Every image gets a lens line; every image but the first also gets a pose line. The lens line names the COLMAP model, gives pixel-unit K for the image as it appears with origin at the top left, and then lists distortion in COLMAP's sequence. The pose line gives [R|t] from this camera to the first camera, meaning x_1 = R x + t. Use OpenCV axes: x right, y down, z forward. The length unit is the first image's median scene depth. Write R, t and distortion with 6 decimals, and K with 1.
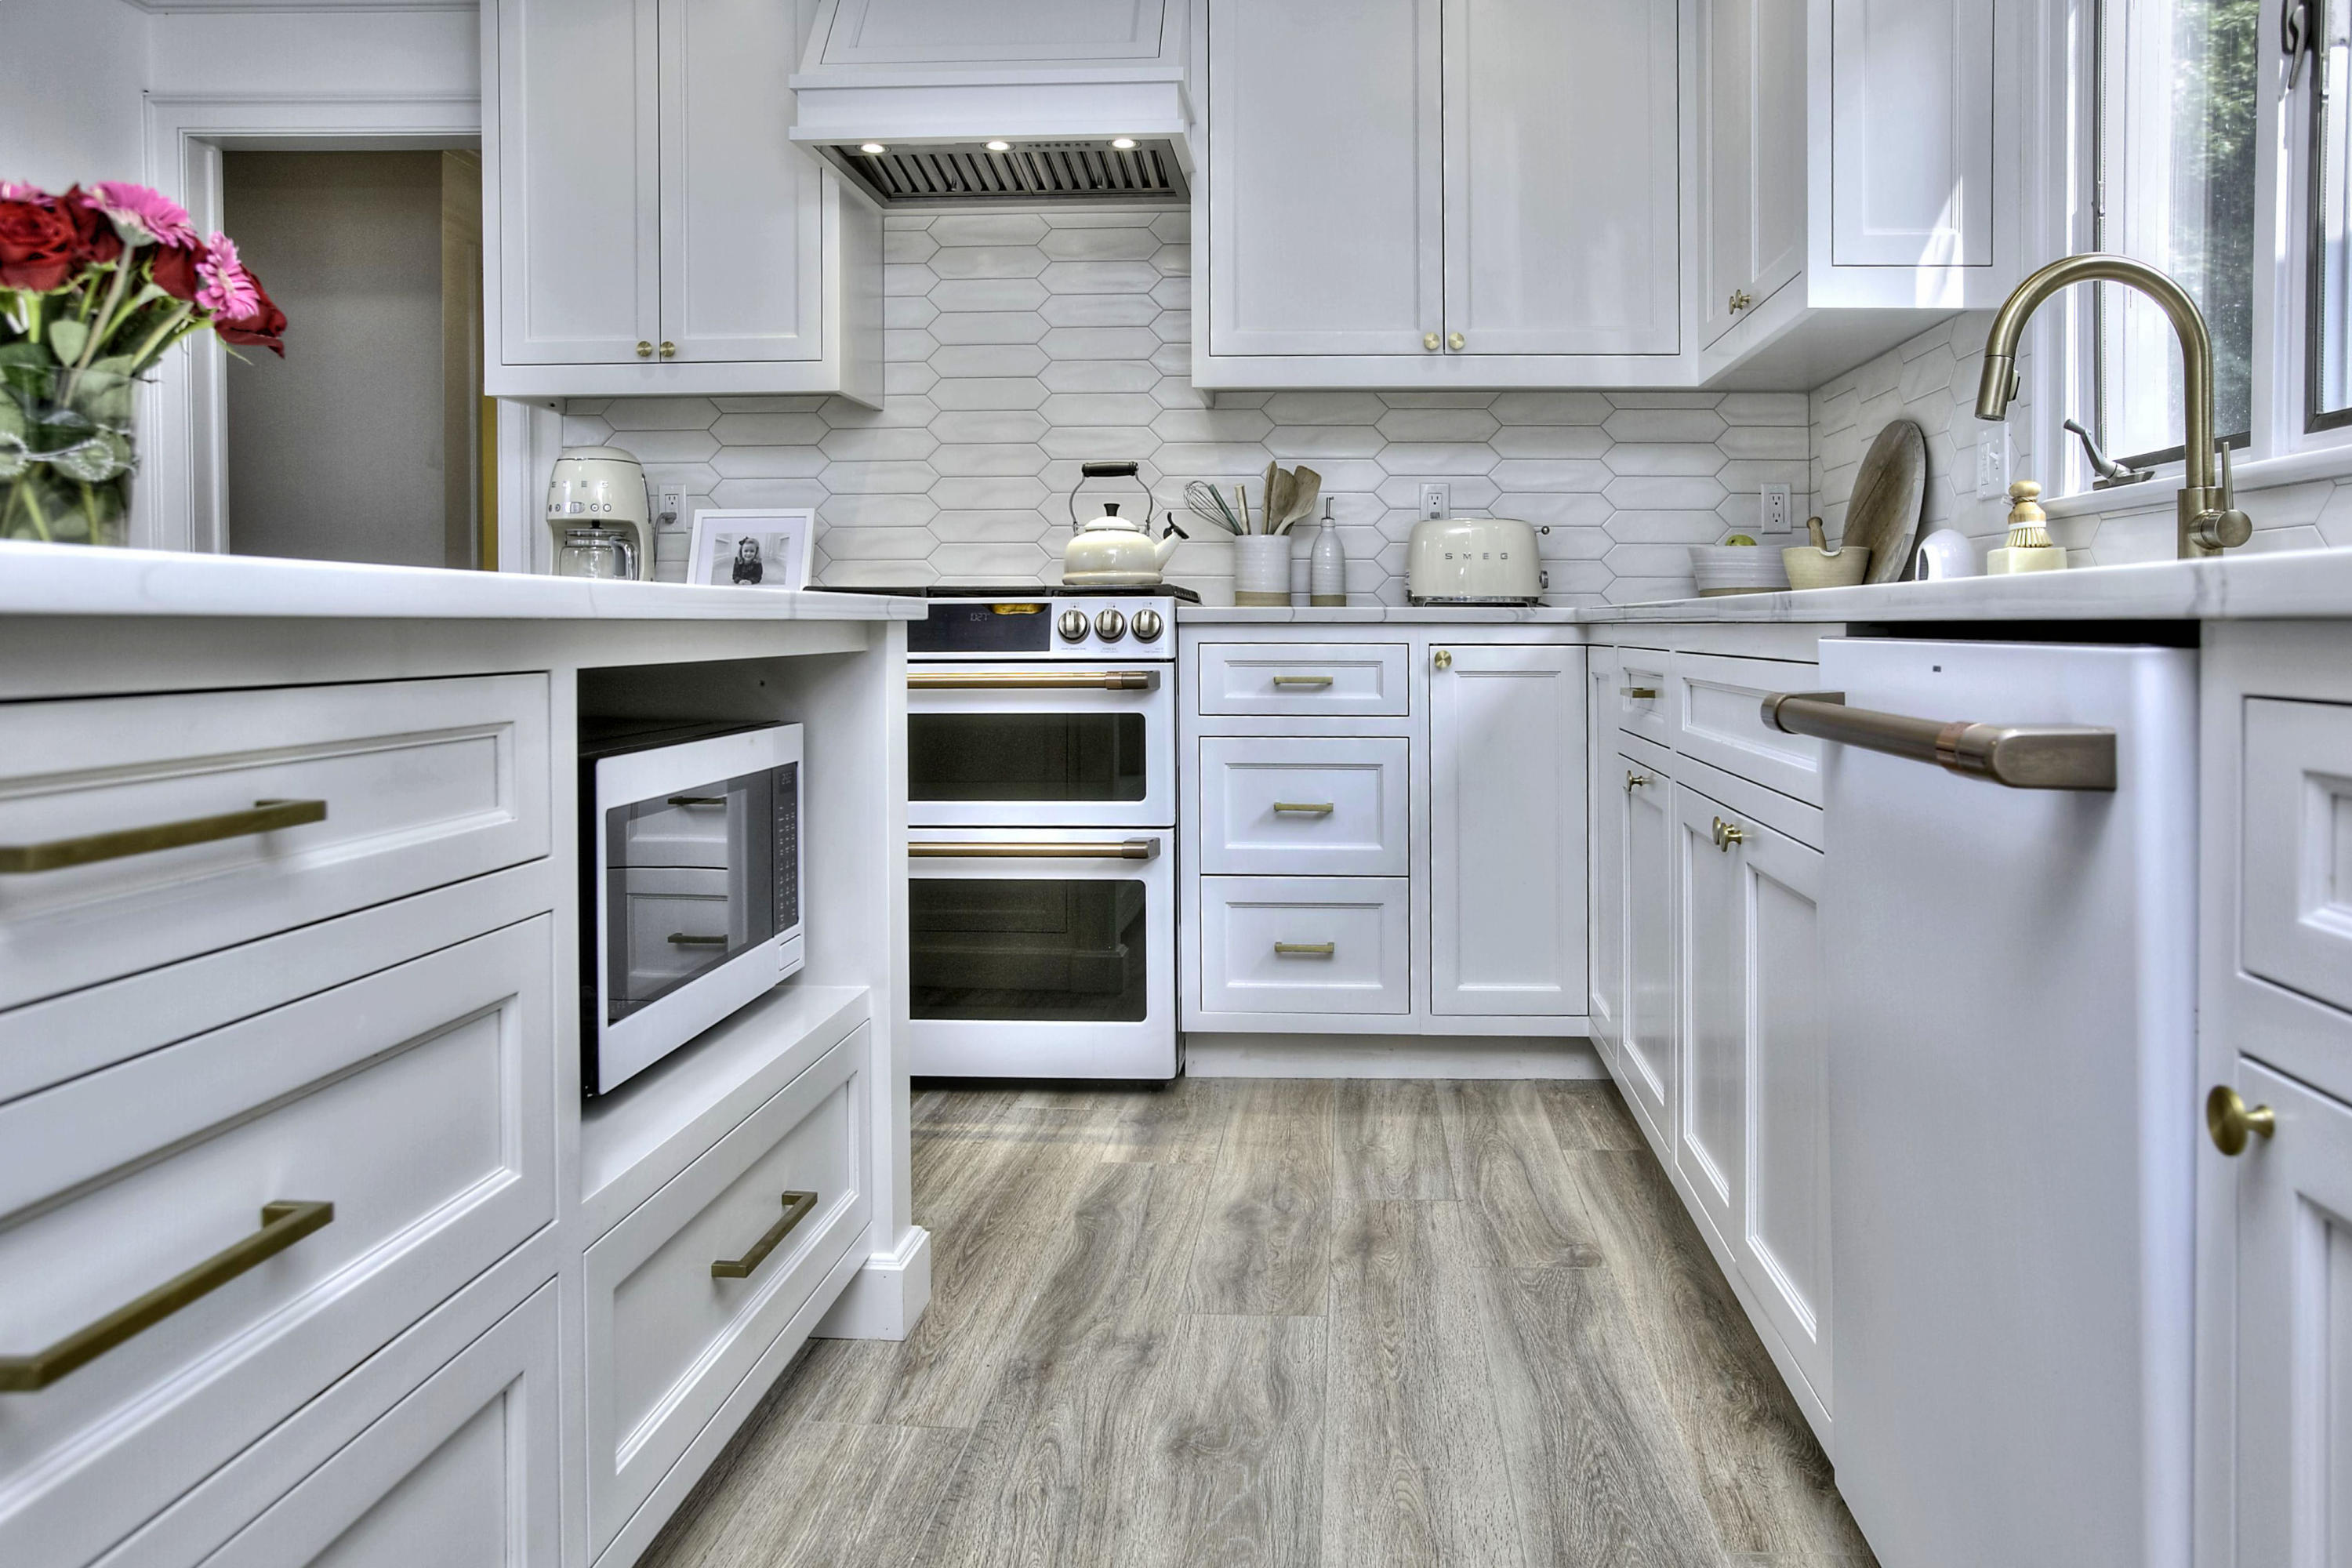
lens RADIAL K [[1658.6, 0, 1240.6], [0, 1658.6, 692.9], [0, 0, 1]] dist [-0.040263, -0.000067]
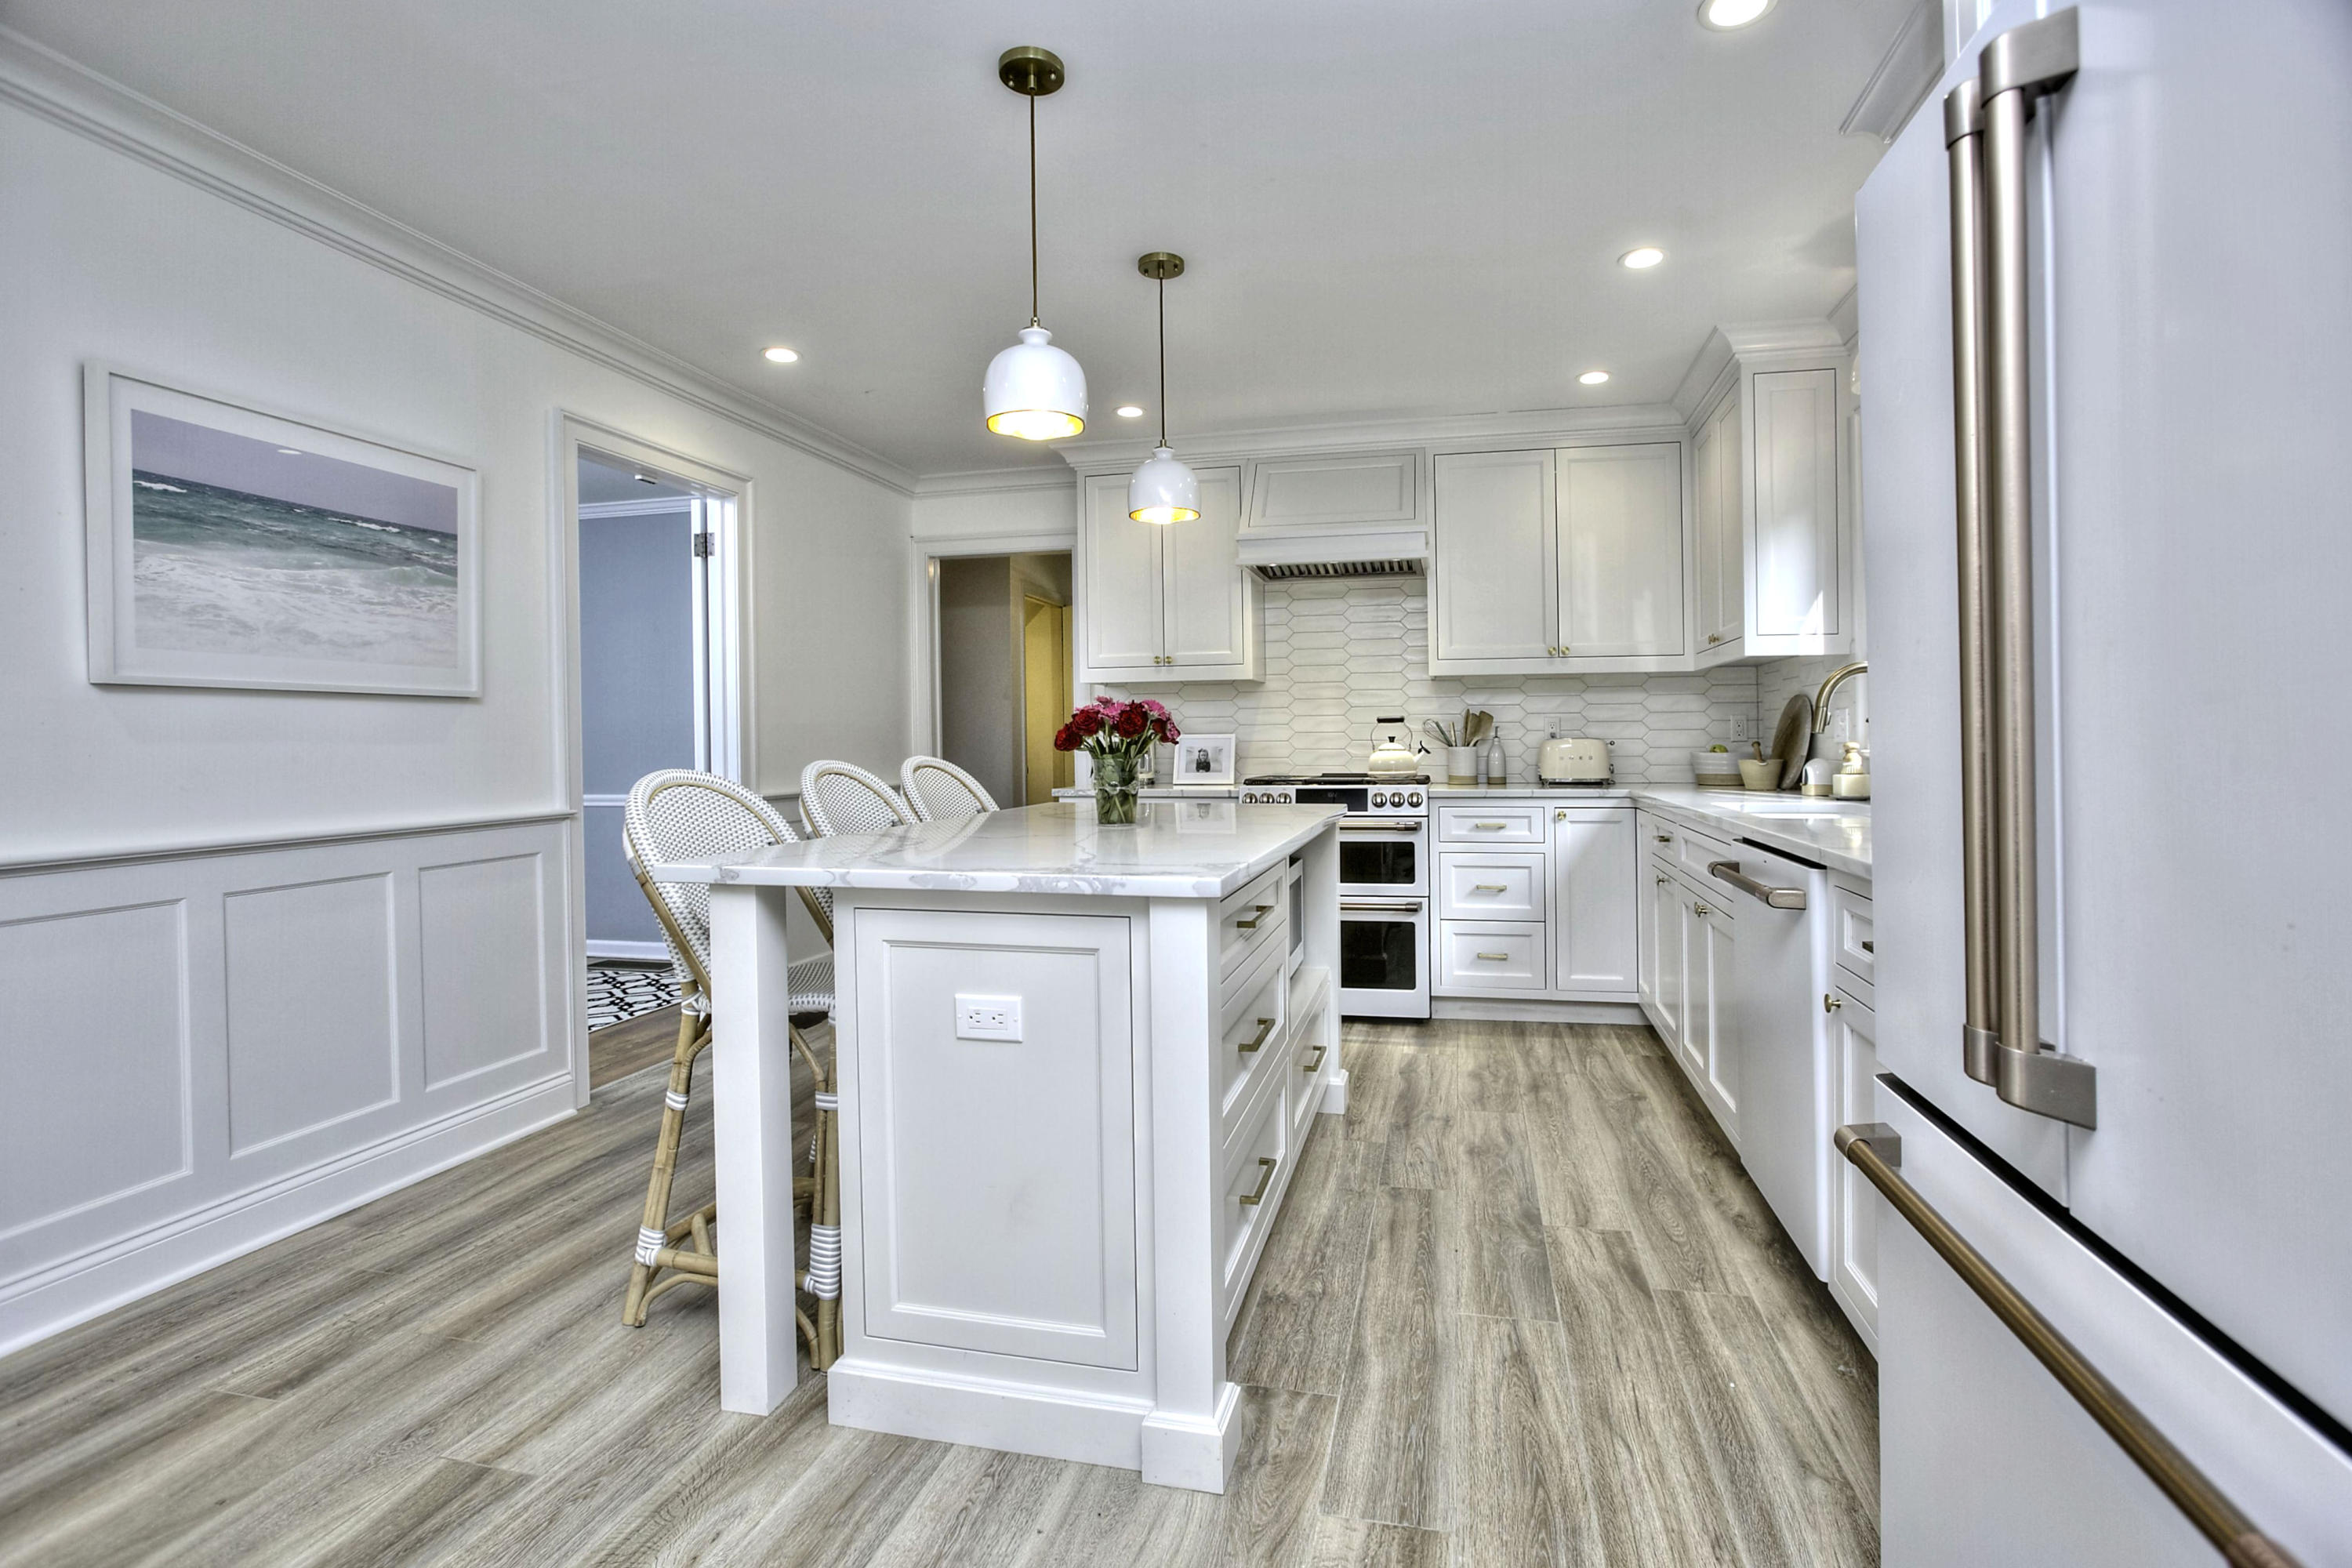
lens RADIAL K [[1111.2, 0, 1195.3], [0, 1111.2, 766.2], [0, 0, 1]] dist [-0.032100, 0.001057]
pose [[0.985964, -0.005899, -0.166855, -0.106357], [0.002845, 0.999824, -0.018535, -0.063797], [0.166935, 0.017800, 0.985807, -0.471154]]
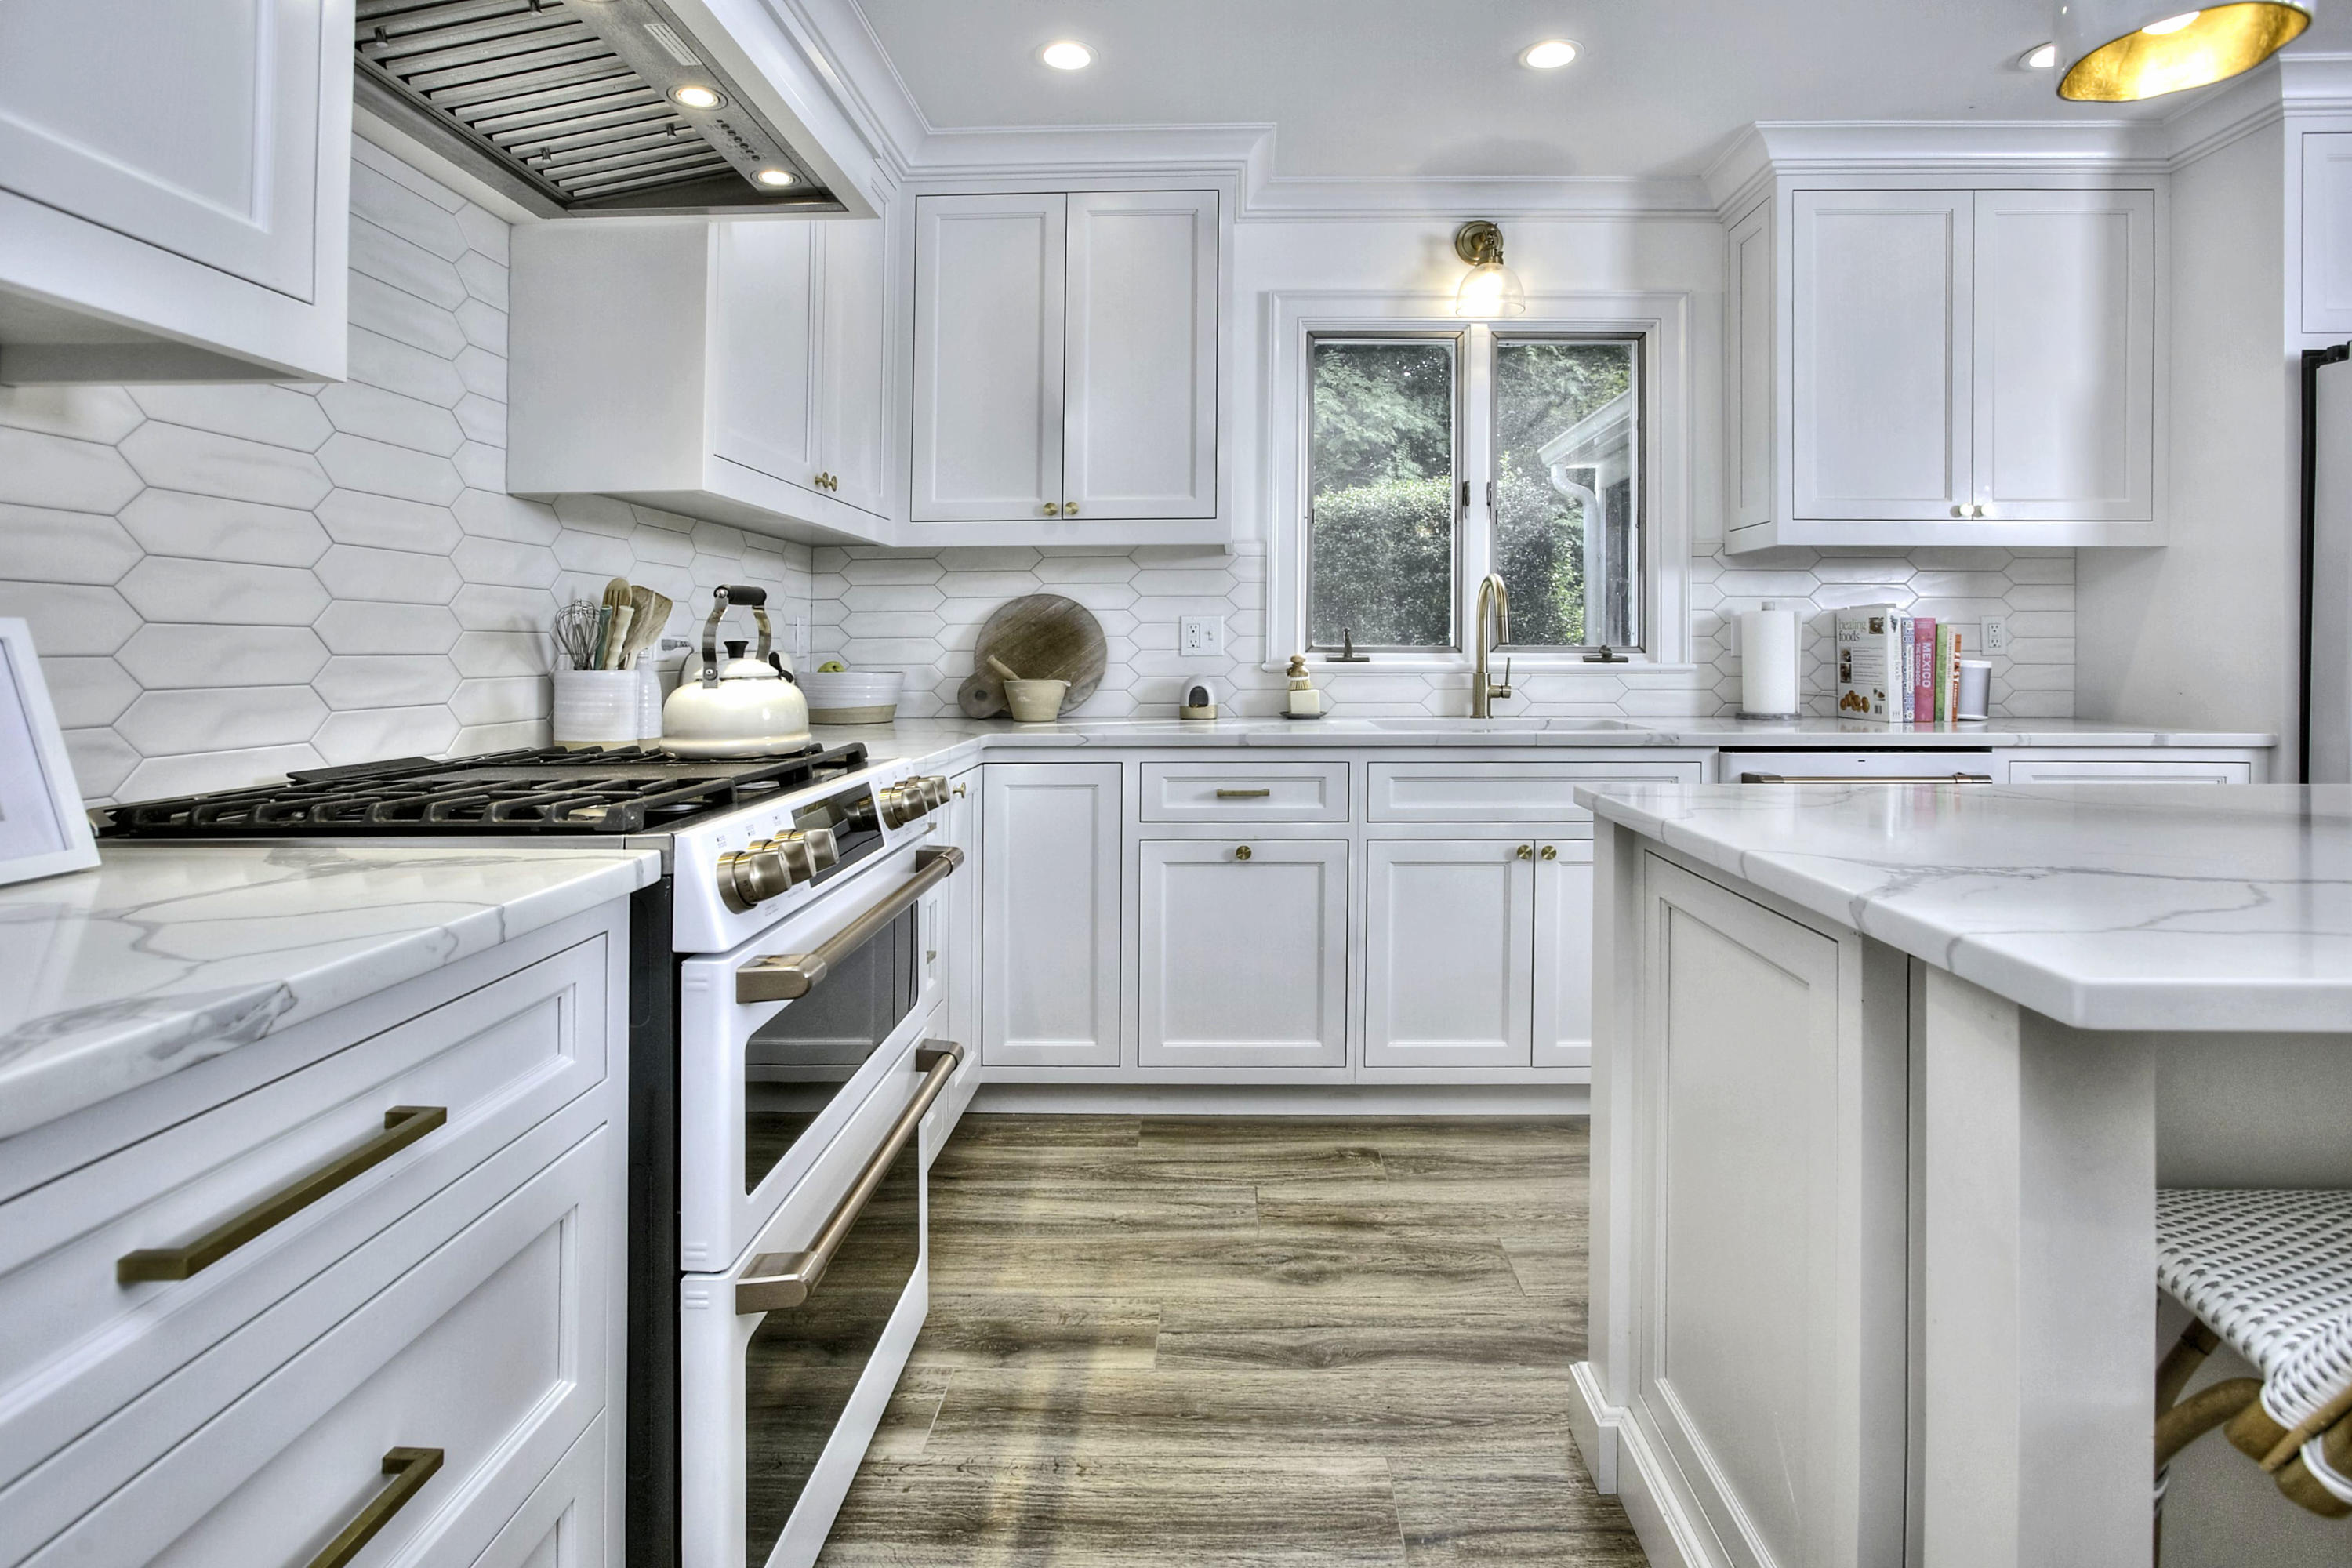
lens RADIAL K [[1165.7, 0, 1243.8], [0, 1165.7, 651.6], [0, 0, 1]] dist [-0.019874, 0.002718]
pose [[-0.082239, 0.007058, 0.996588, -0.701942], [0.032496, 0.999462, -0.004396, -0.098232], [-0.996083, 0.032023, -0.082424, 0.970977]]
